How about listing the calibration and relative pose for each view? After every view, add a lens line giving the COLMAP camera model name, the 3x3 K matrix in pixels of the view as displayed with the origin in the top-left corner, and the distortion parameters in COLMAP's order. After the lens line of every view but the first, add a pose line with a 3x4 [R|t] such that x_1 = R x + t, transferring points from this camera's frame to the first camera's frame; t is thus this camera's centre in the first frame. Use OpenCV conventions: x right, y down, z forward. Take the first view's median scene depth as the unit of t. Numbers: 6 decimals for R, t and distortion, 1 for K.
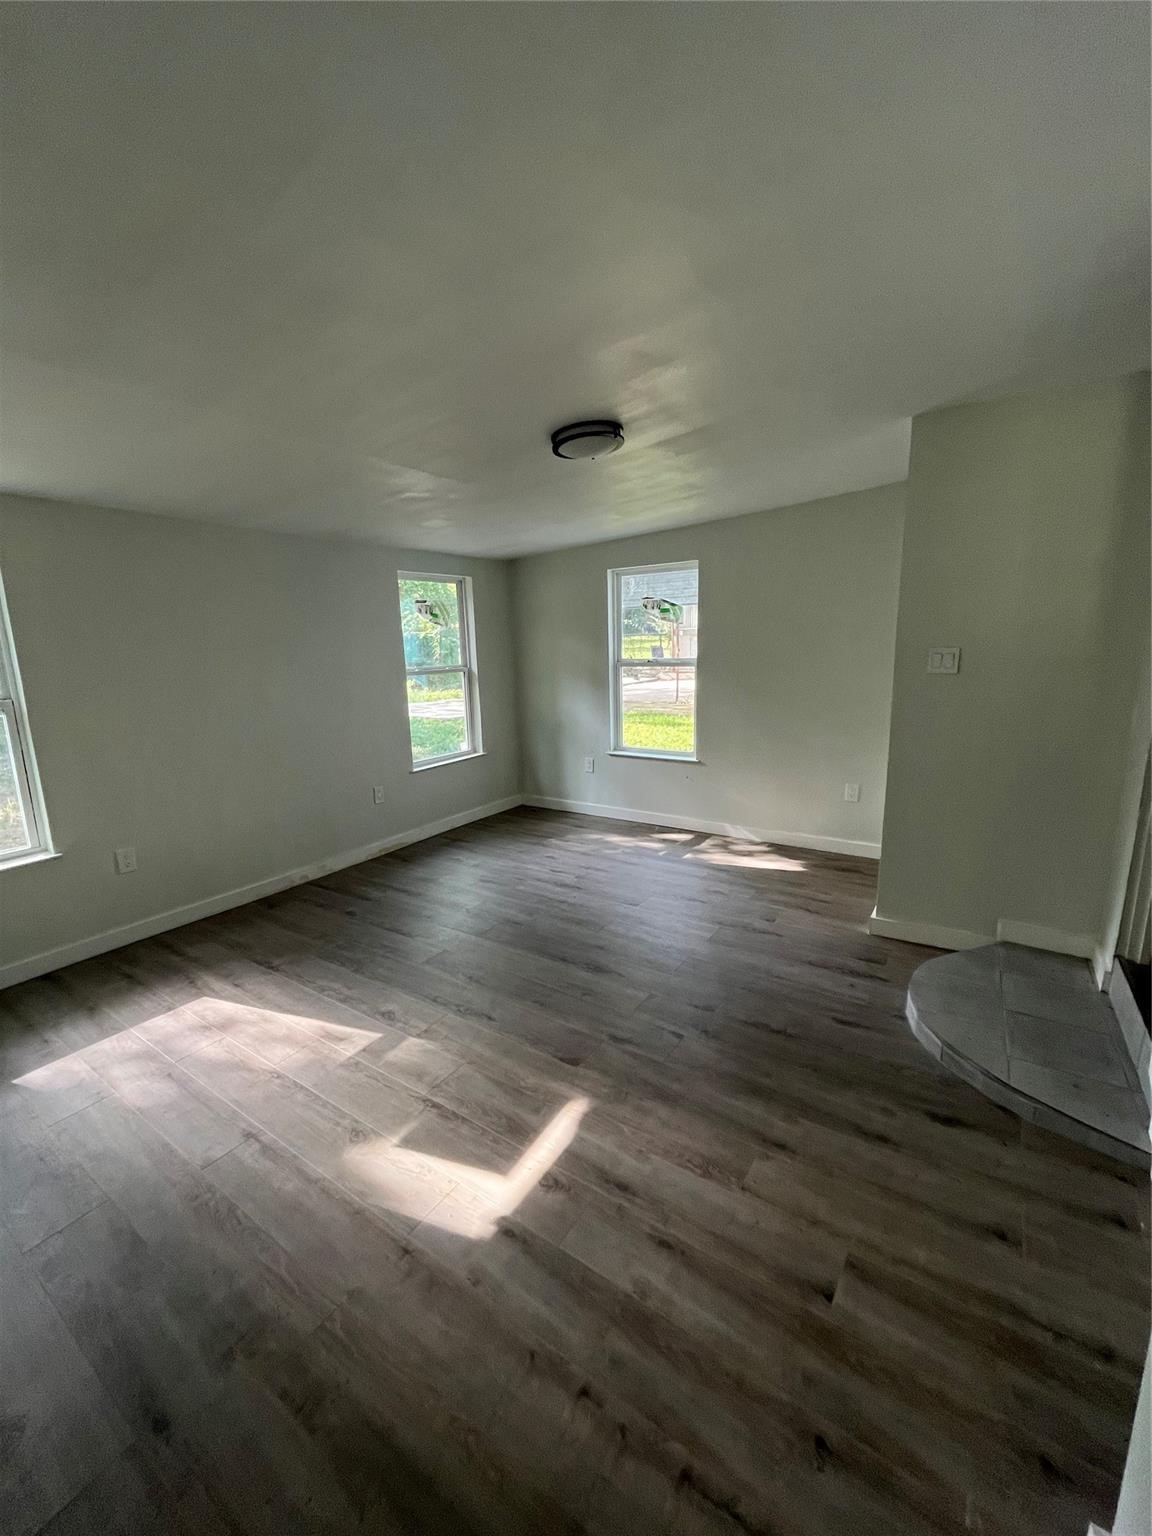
lens RADIAL K [[627.4, 0, 573.9], [0, 627.4, 765.5], [0, 0, 1]] dist [-0.003096, -0.000545]
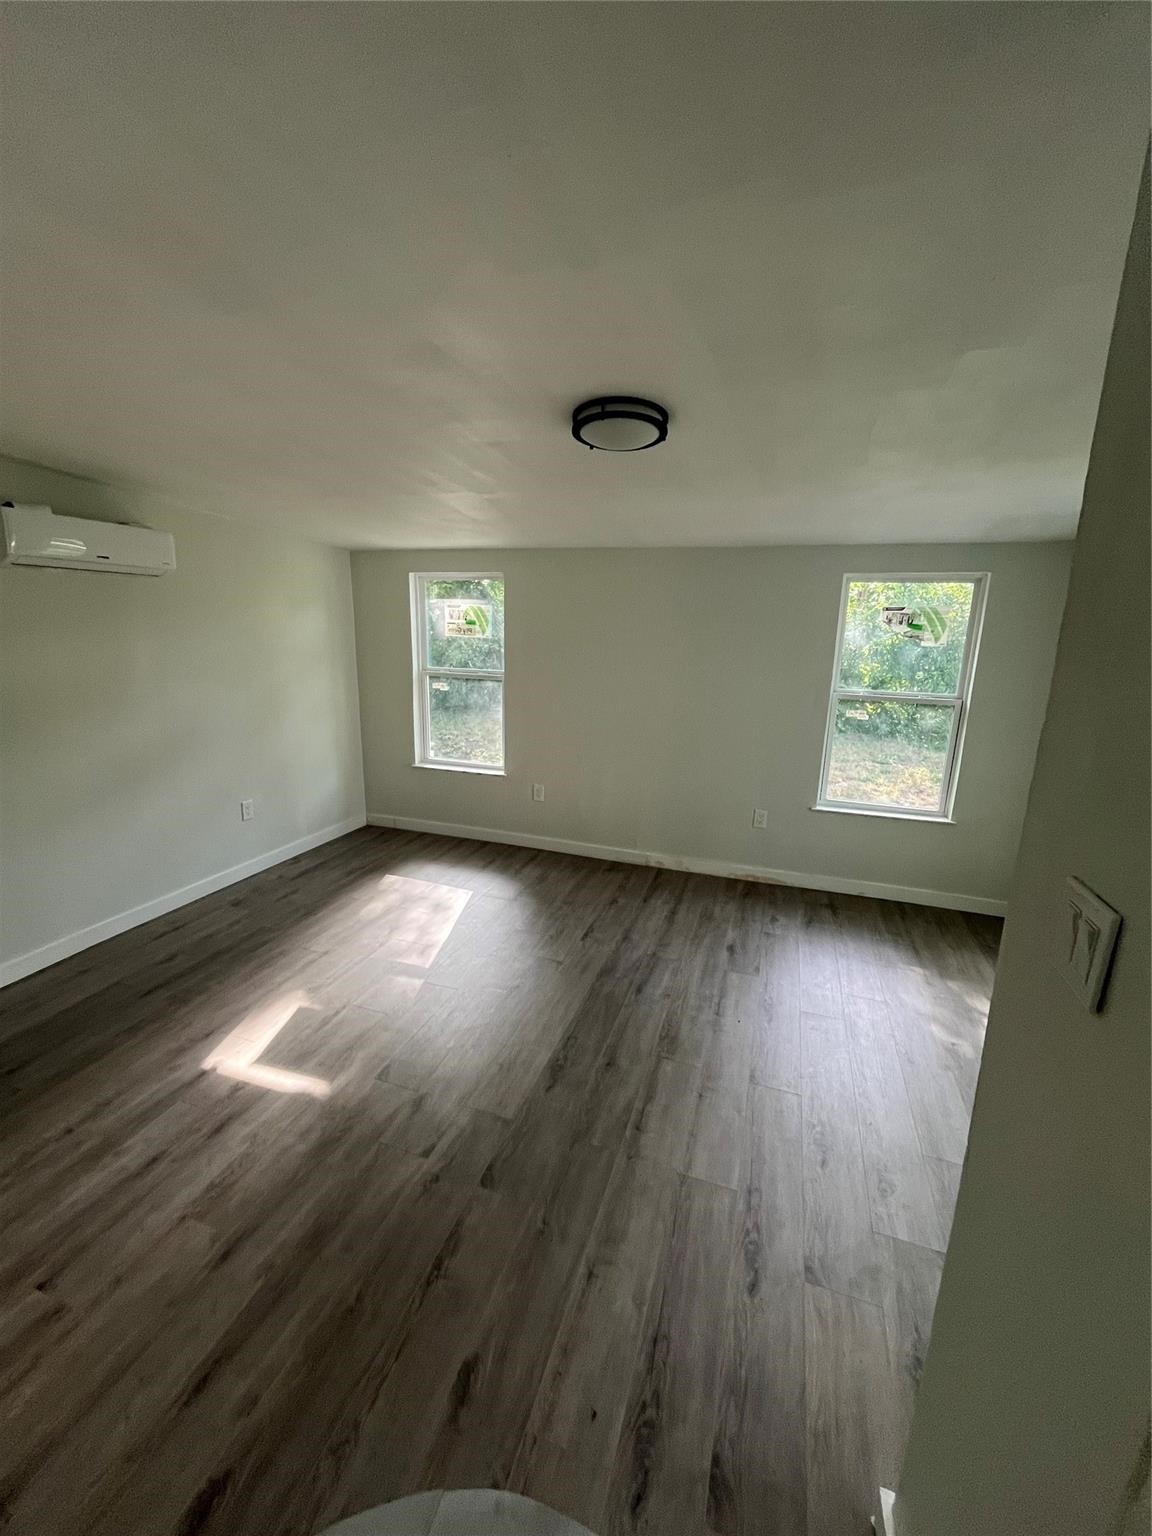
lens RADIAL K [[627.4, 0, 573.9], [0, 627.4, 765.5], [0, 0, 1]] dist [-0.003096, -0.000545]
pose [[0.264362, 0.246084, -0.932499, 0.881888], [-0.216860, 0.957305, 0.191151, -0.279913], [0.939726, 0.151689, 0.306441, 0.842711]]
